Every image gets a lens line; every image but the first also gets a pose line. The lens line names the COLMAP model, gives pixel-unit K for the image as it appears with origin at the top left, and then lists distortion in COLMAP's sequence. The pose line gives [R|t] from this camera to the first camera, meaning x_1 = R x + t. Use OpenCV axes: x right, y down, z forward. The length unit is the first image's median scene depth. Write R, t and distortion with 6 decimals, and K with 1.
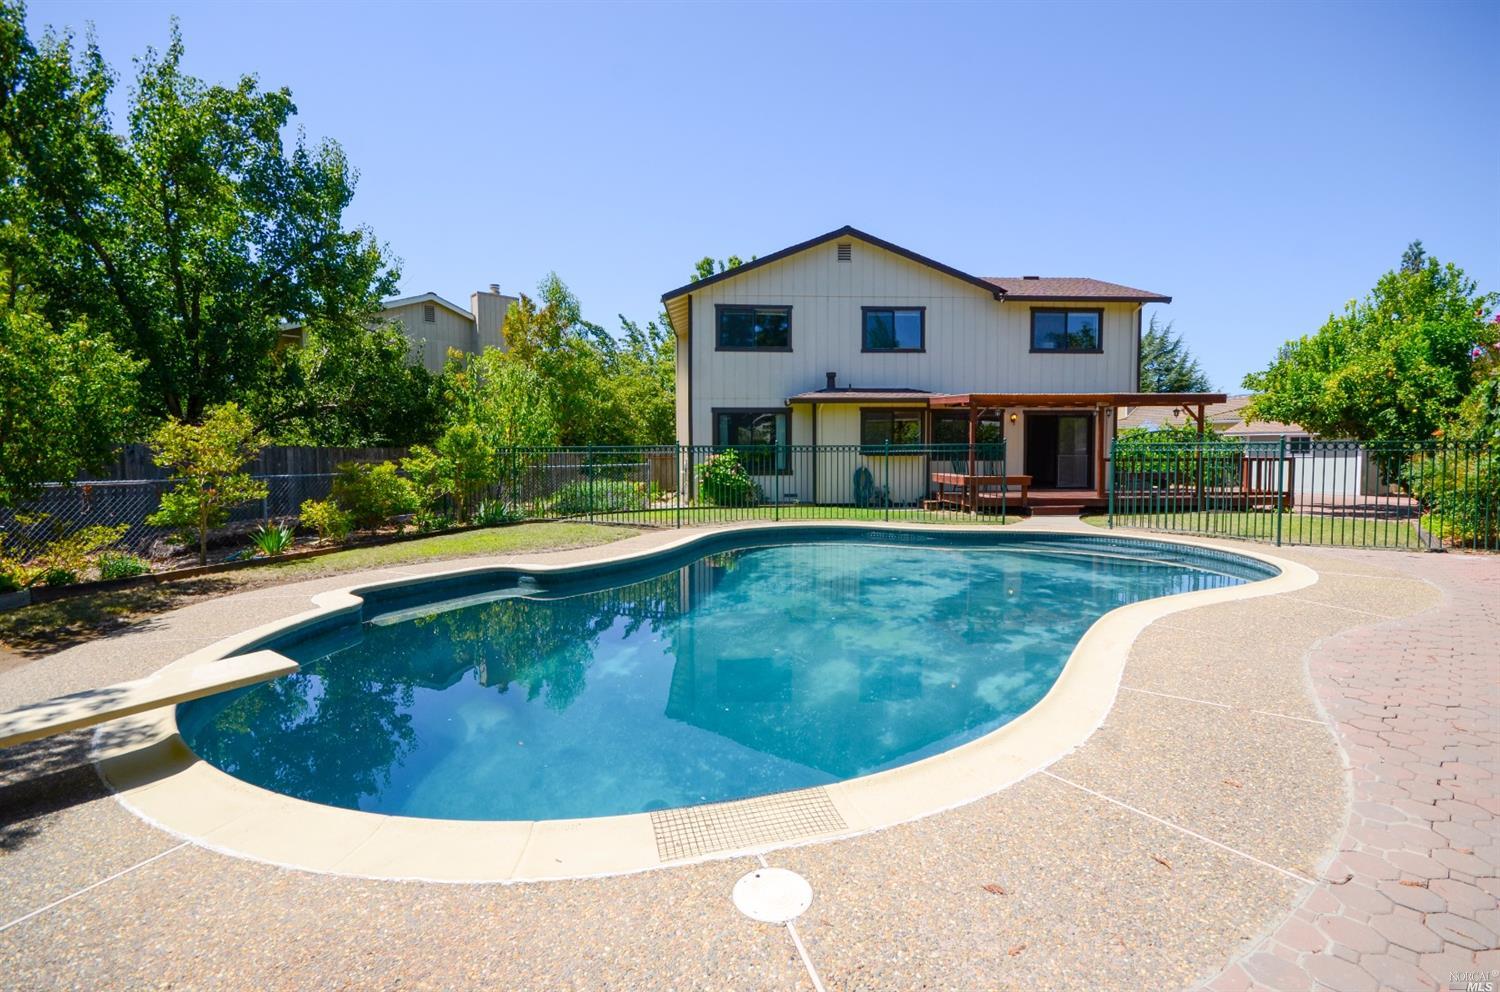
lens RADIAL K [[699.8, 0, 750.0], [0, 699.8, 467.8], [0, 0, 1]] dist [-0.000712, -0.000165]
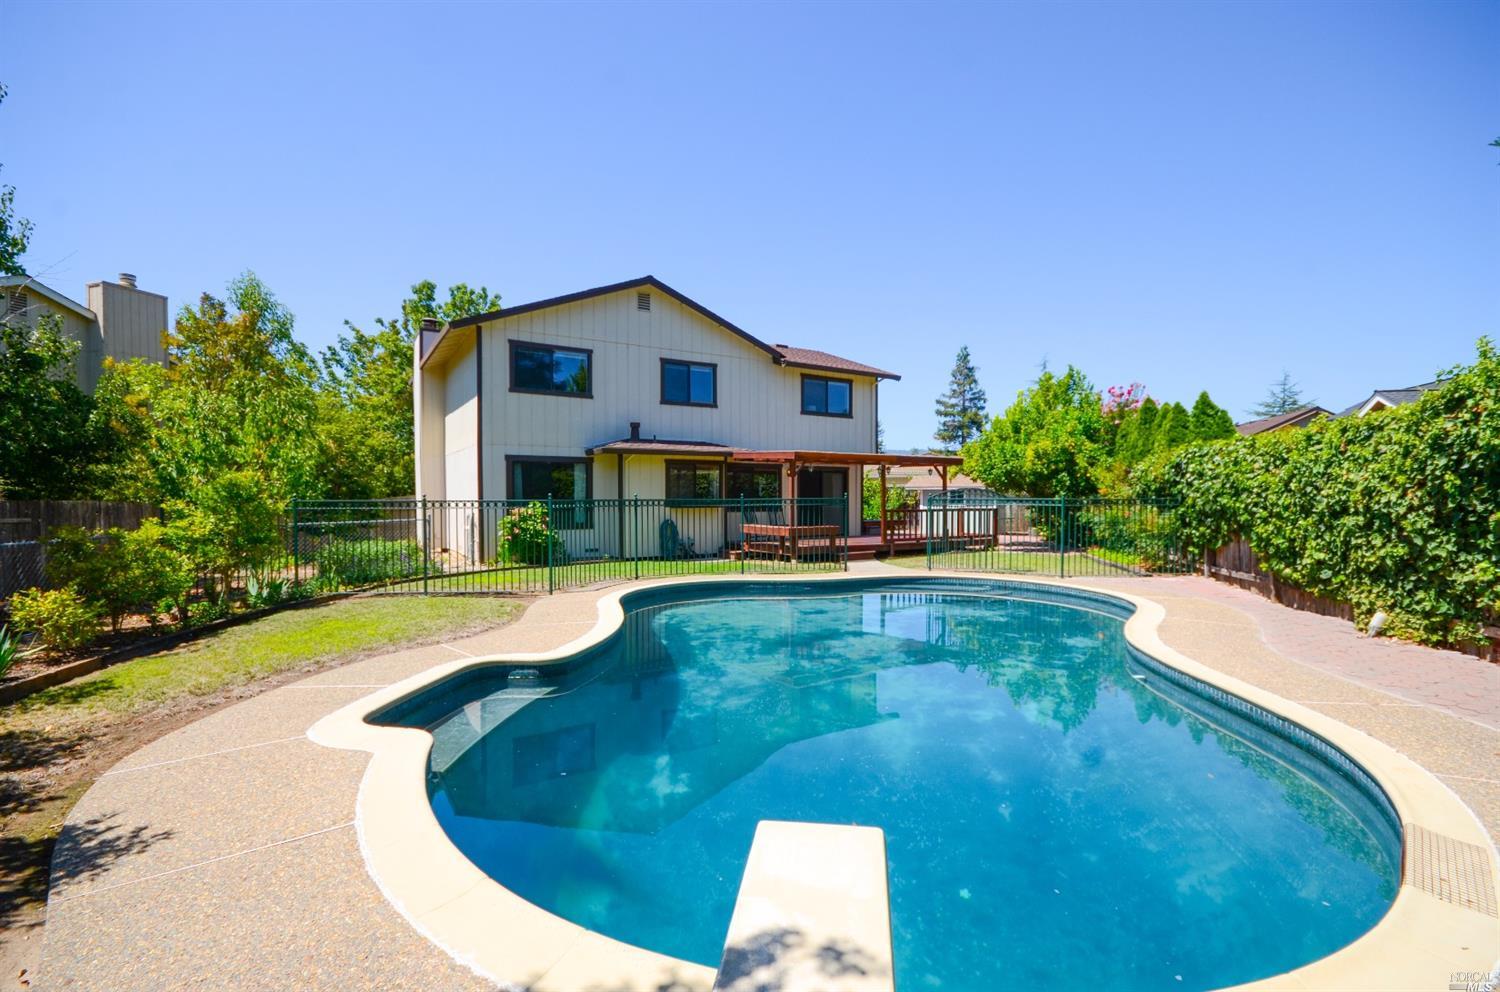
lens RADIAL K [[693.9, 0, 750.0], [0, 693.9, 496.0], [0, 0, 1]] dist [0.001107, 0.000207]
pose [[0.874076, 0.002302, 0.485783, -0.210073], [0.010790, 0.999650, -0.024151, -0.008910], [-0.485669, 0.026351, 0.873746, 0.080797]]
